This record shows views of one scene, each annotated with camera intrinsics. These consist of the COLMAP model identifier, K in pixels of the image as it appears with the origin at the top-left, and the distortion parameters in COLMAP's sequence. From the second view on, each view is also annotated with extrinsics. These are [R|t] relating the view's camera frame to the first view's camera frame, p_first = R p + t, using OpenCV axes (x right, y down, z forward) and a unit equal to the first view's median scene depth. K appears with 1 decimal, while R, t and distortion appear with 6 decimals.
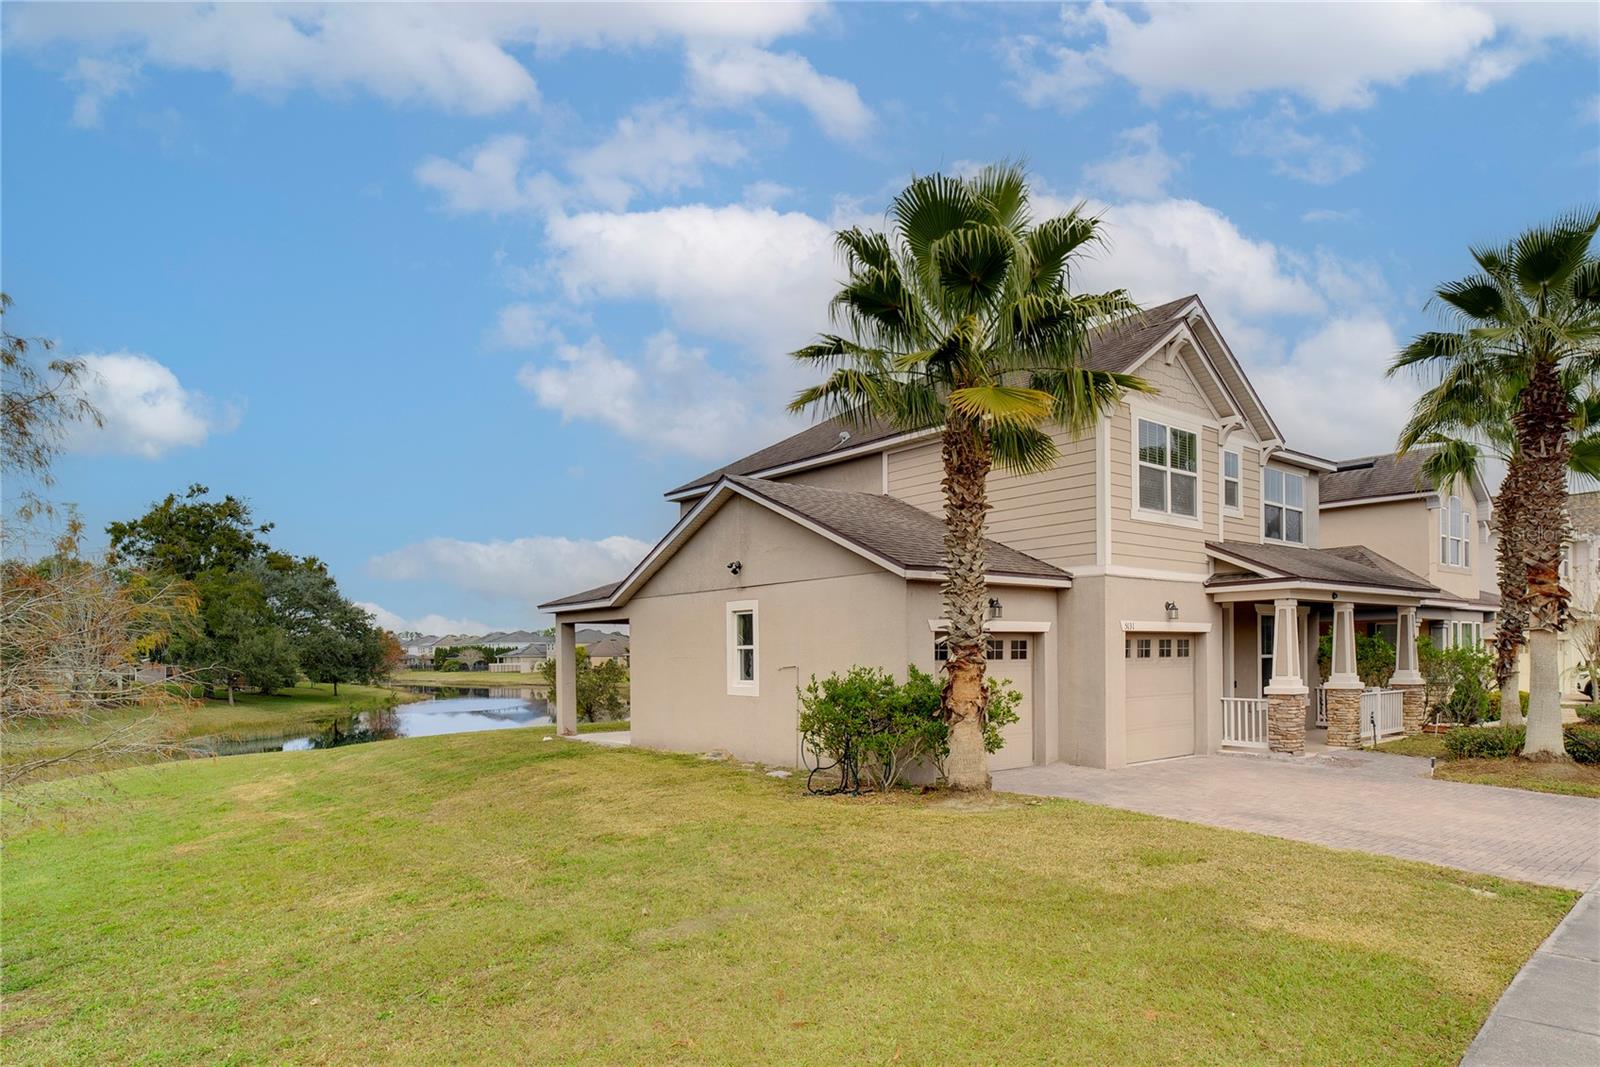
lens RADIAL K [[944.5, 0, 839.7], [0, 944.5, 657.5], [0, 0, 1]] dist [-0.041192, 0.000896]
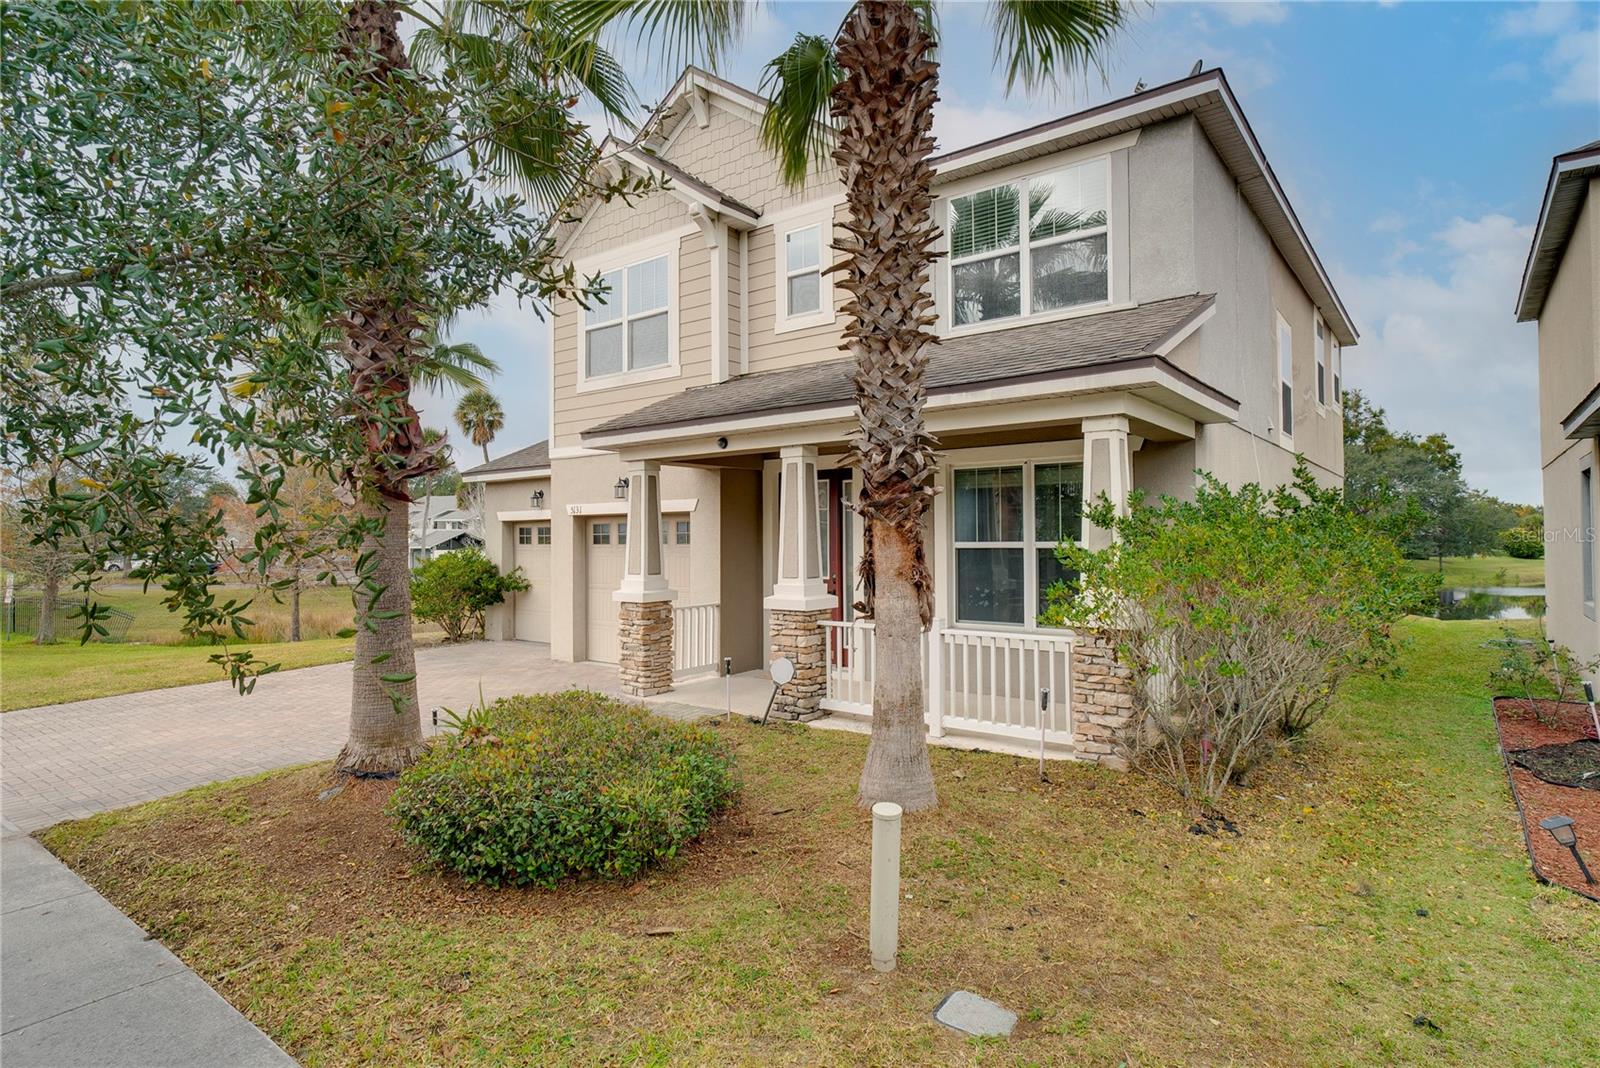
lens RADIAL K [[841.5, 0, 800.0], [0, 841.5, 534.0], [0, 0, 1]] dist [-0.001404, -0.000203]
pose [[0.227029, 0.001312, -0.973887, 1.095319], [0.001375, 0.999998, 0.001668, -0.010136], [0.973887, -0.001718, 0.227027, 0.962110]]
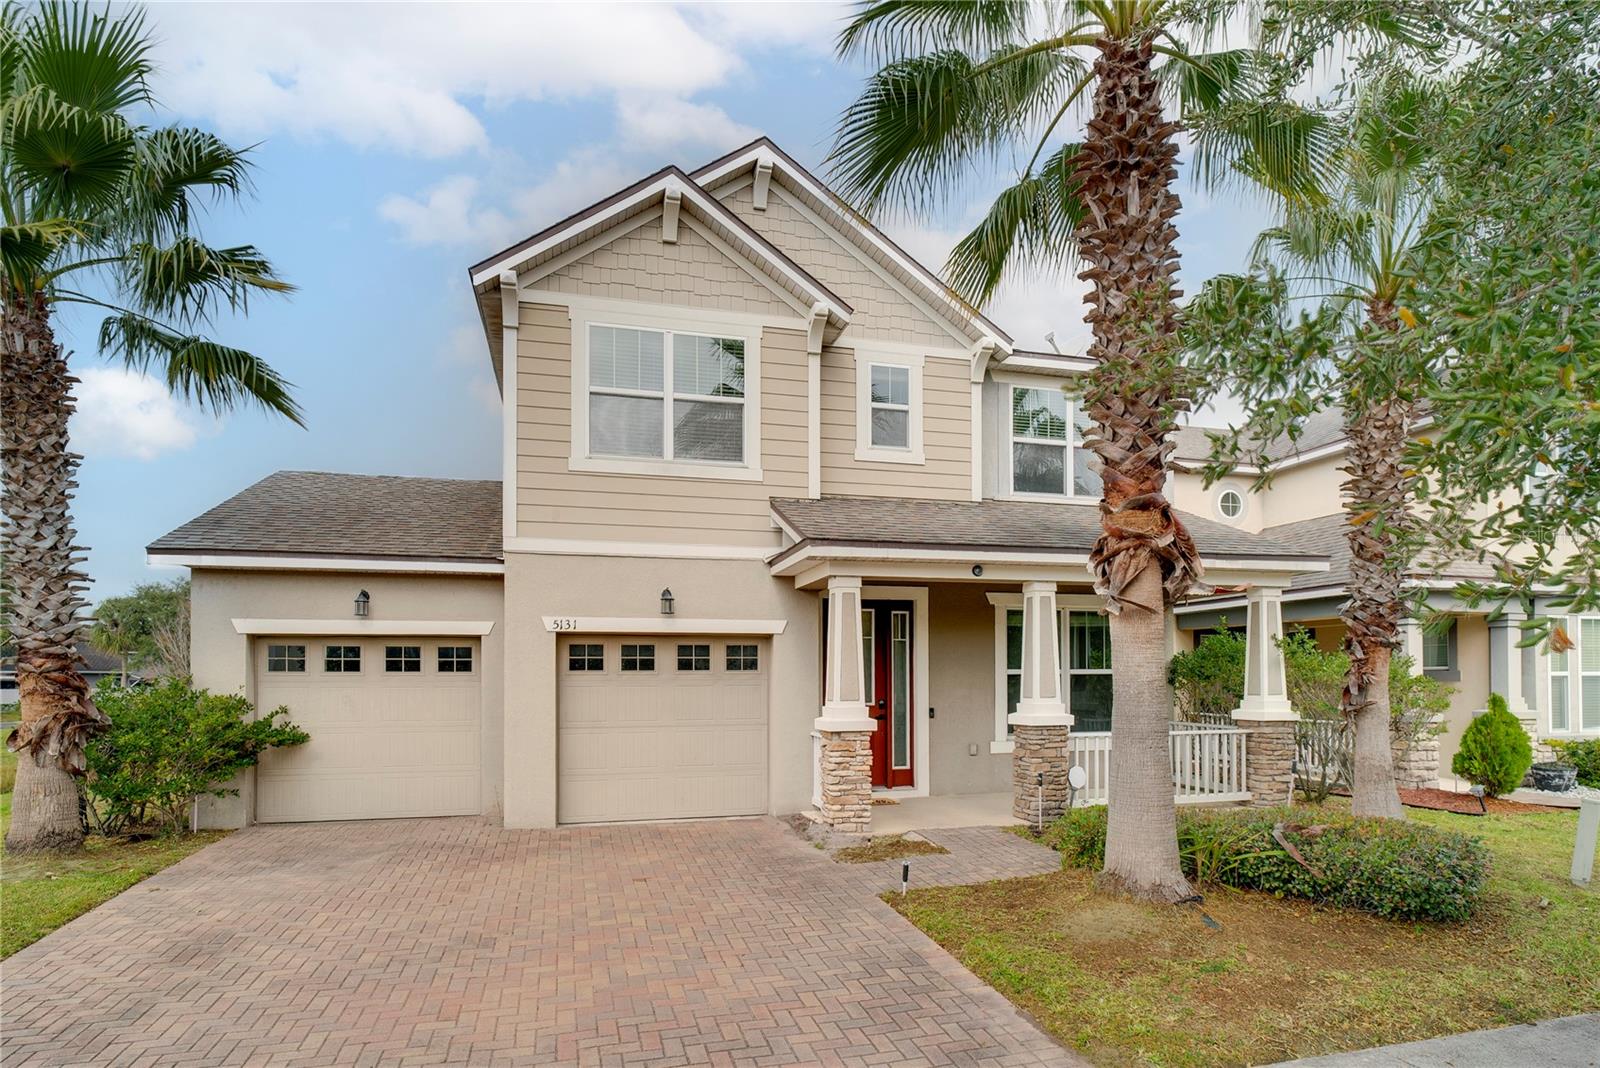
lens RADIAL K [[859.1, 0, 796.2], [0, 859.1, 662.0], [0, 0, 1]] dist [-0.003016, -0.000547]
pose [[0.913261, -0.001306, -0.407374, 0.674467], [-0.006274, 0.999831, -0.017270, 0.003797], [0.407327, 0.018328, 0.913098, 0.460705]]
